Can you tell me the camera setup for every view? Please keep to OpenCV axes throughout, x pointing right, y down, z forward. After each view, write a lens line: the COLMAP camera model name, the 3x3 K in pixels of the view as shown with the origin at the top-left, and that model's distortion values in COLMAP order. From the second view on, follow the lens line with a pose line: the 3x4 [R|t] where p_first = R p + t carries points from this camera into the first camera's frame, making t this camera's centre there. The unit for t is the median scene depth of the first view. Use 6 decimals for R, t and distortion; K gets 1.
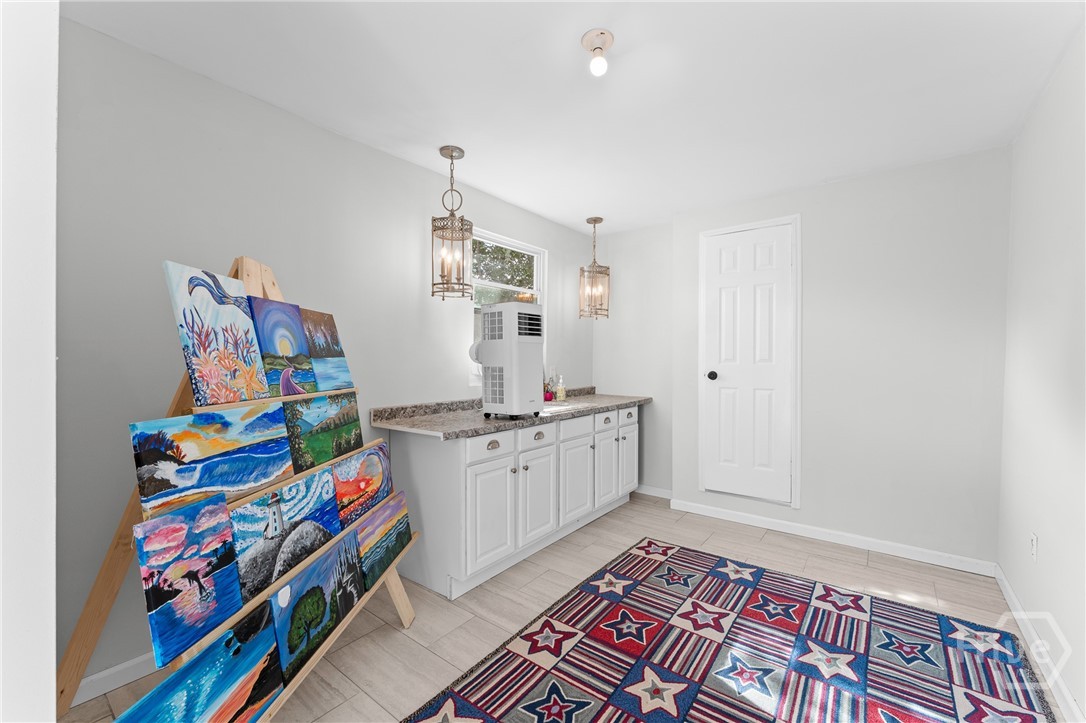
lens RADIAL K [[444.2, 0, 541.4], [0, 444.2, 356.6], [0, 0, 1]] dist [0.014284, -0.000923]
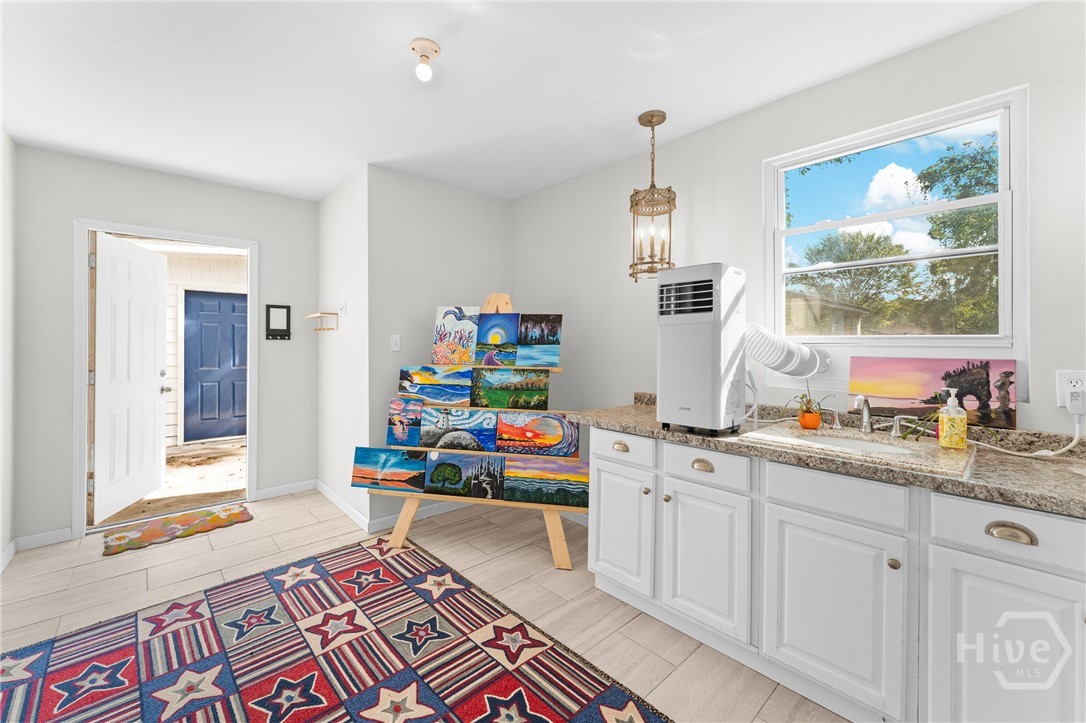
lens RADIAL K [[444.2, 0, 554.1], [0, 444.2, 346.9], [0, 0, 1]] dist [0.014284, -0.000923]
pose [[-0.159042, 0.004120, -0.987263, 1.159755], [-0.002288, 0.999987, 0.004542, 0.002756], [0.987269, 0.002981, -0.159031, 1.533304]]
